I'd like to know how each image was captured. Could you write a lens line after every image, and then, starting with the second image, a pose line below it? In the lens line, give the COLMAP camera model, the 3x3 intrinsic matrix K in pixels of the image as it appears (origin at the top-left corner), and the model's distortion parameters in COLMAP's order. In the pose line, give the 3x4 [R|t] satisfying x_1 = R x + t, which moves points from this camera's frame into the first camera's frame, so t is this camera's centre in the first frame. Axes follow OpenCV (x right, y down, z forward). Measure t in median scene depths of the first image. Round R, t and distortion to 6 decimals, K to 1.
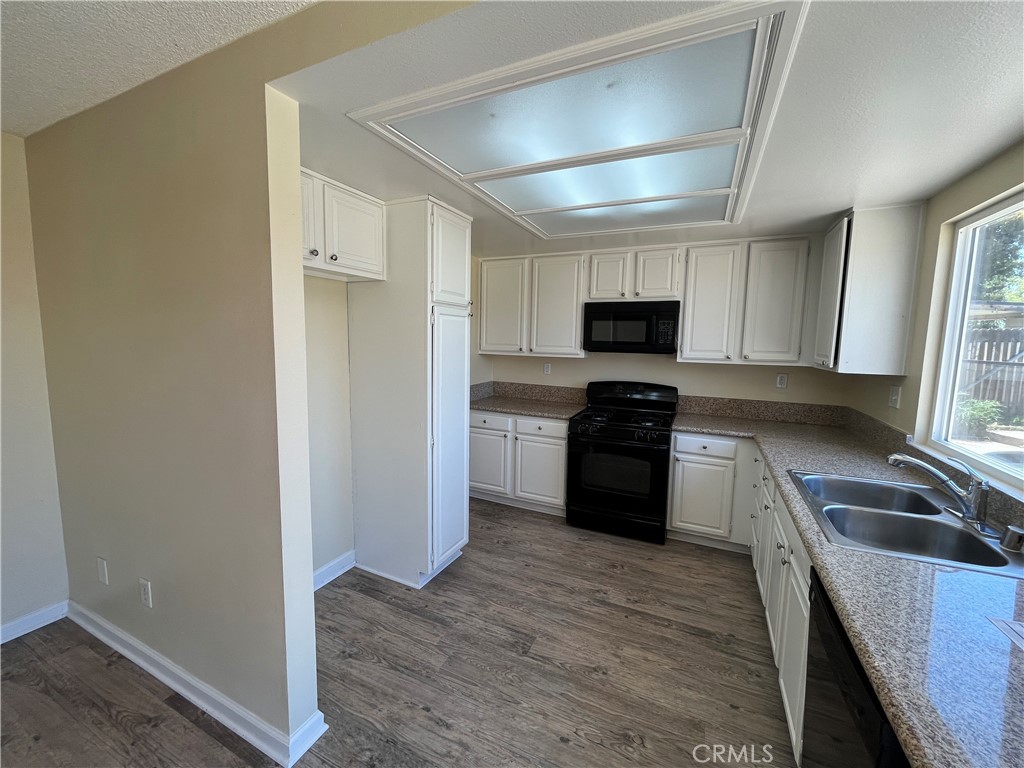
lens RADIAL K [[413.2, 0, 507.2], [0, 413.2, 383.4], [0, 0, 1]] dist [-0.002776, -0.000286]
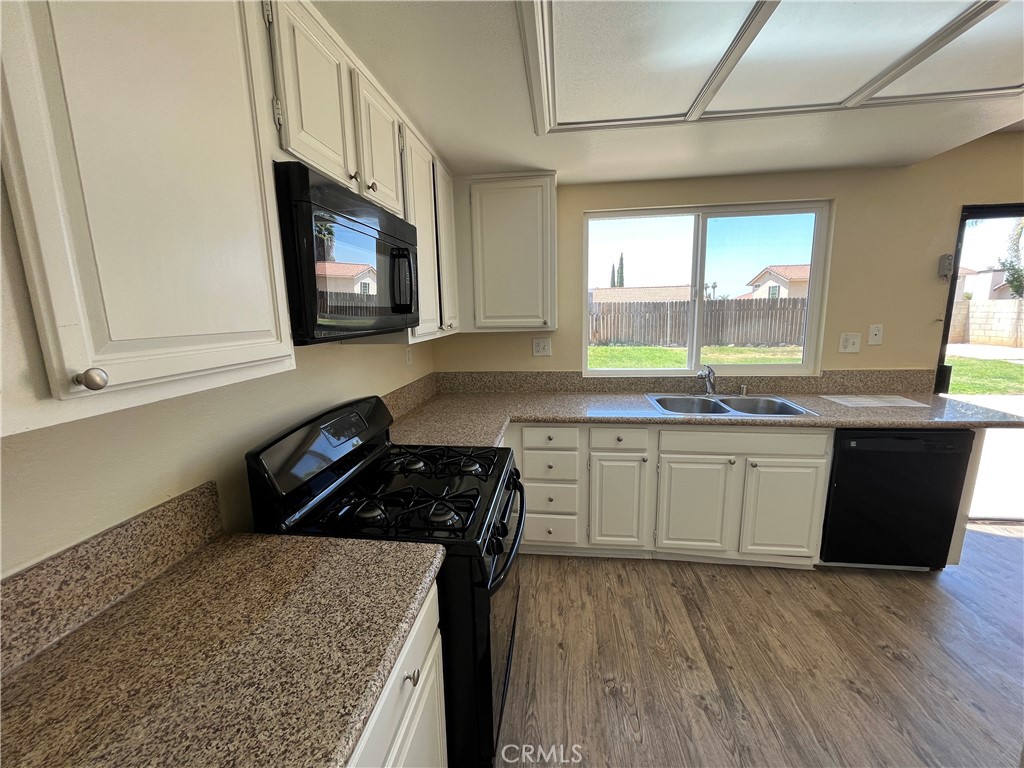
lens RADIAL K [[414.5, 0, 509.4], [0, 414.5, 382.9], [0, 0, 1]] dist [-0.000027, -0.000056]
pose [[-0.313488, -0.178409, 0.932682, -0.193400], [0.122870, 0.966314, 0.226140, -0.154890], [-0.941609, 0.185491, -0.281007, 1.462836]]
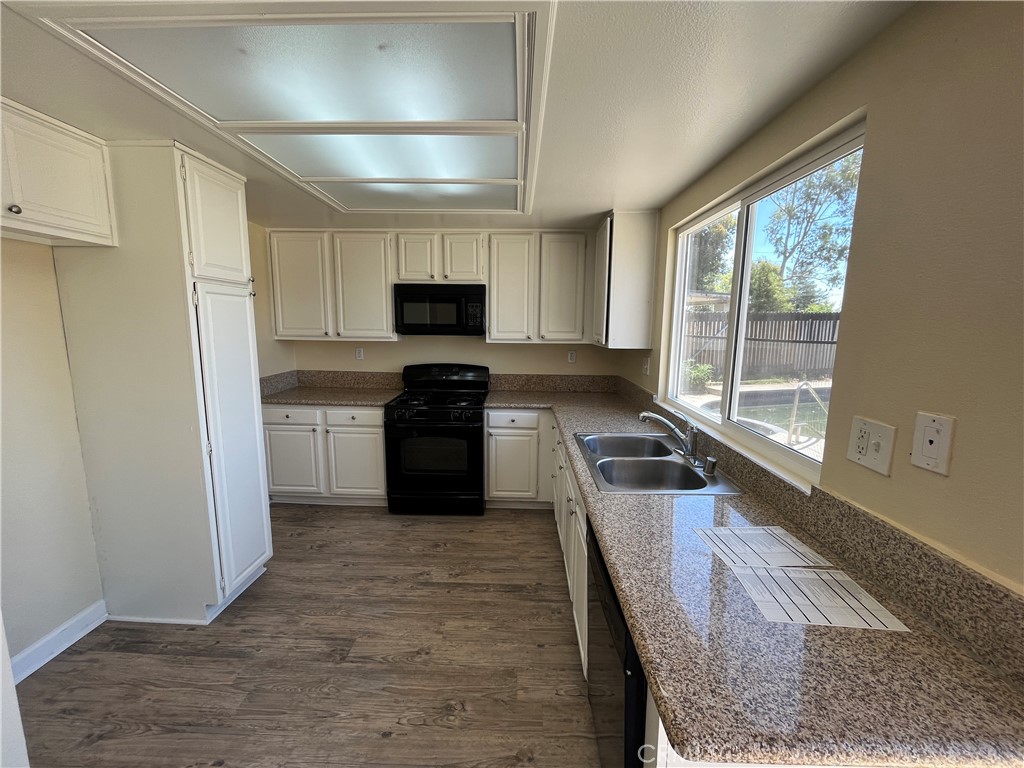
lens RADIAL K [[413.2, 0, 507.2], [0, 413.2, 383.4], [0, 0, 1]] dist [-0.002776, -0.000286]
pose [[0.915741, -0.066840, 0.396170, 0.047713], [0.050221, 0.997374, 0.052186, -0.001304], [-0.398617, -0.027893, 0.916693, 0.009120]]
